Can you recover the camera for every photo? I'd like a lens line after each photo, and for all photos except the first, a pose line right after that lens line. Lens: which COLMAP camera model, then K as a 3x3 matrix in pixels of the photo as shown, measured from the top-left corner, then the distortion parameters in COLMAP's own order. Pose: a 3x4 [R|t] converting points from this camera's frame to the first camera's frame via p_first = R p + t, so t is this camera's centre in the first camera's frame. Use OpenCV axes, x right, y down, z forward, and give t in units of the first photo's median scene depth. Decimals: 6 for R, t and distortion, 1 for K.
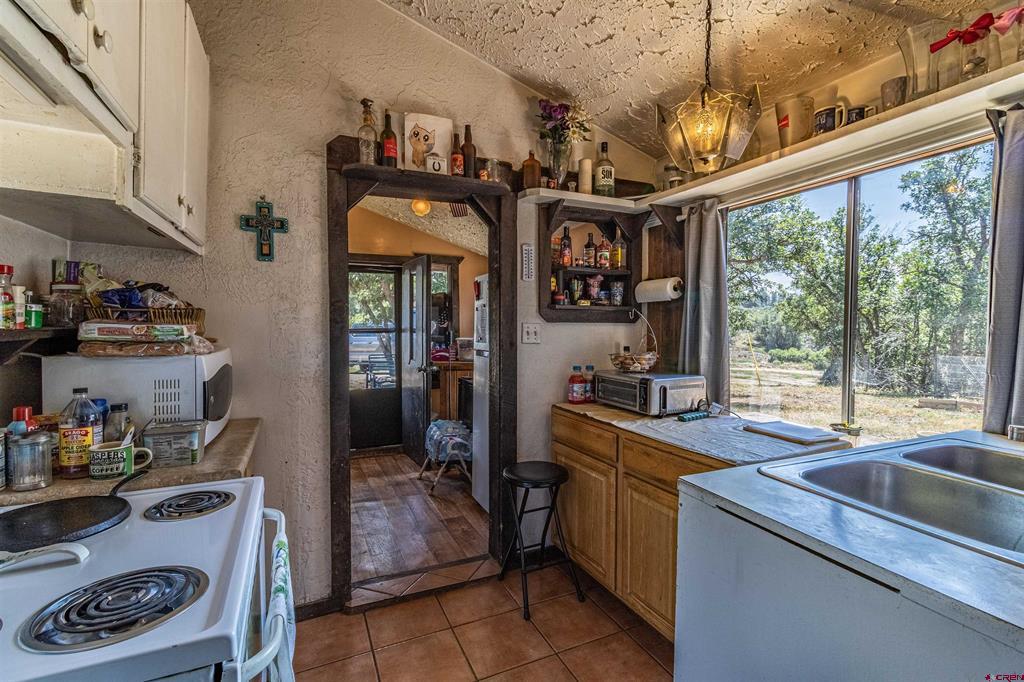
lens RADIAL K [[474.0, 0, 509.2], [0, 474.0, 336.7], [0, 0, 1]] dist [-0.002091, 0.001394]
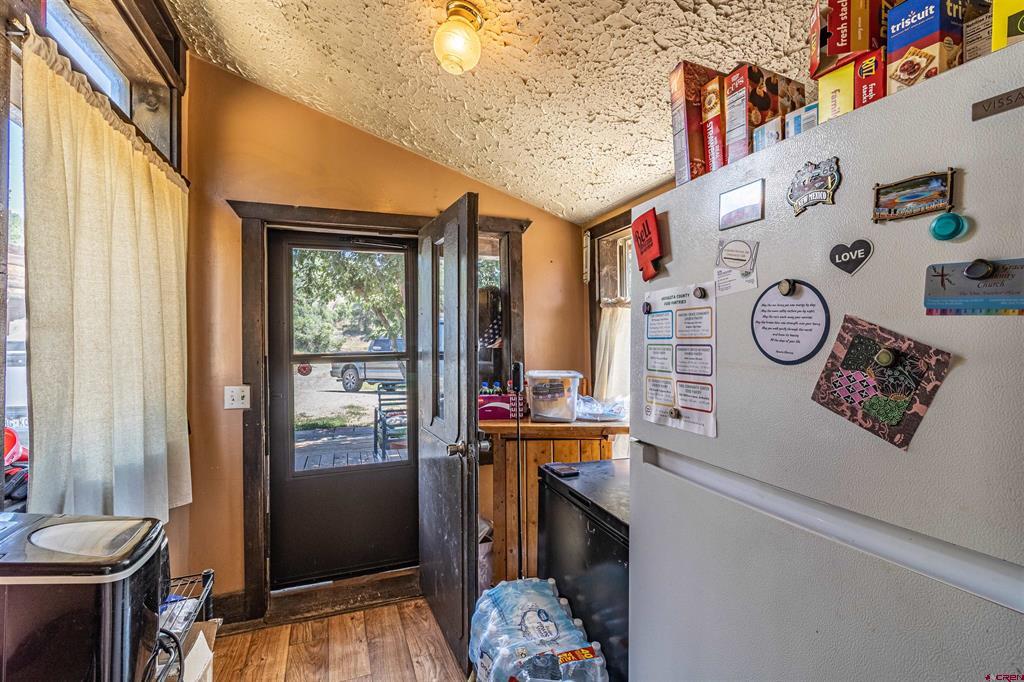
lens RADIAL K [[474.0, 0, 512.5], [0, 474.0, 337.4], [0, 0, 1]] dist [-0.002091, 0.001394]
pose [[0.998782, -0.006576, -0.048908, -0.093600], [0.005654, 0.999804, -0.018974, -0.023588], [0.049023, 0.018674, 0.998623, 0.469302]]
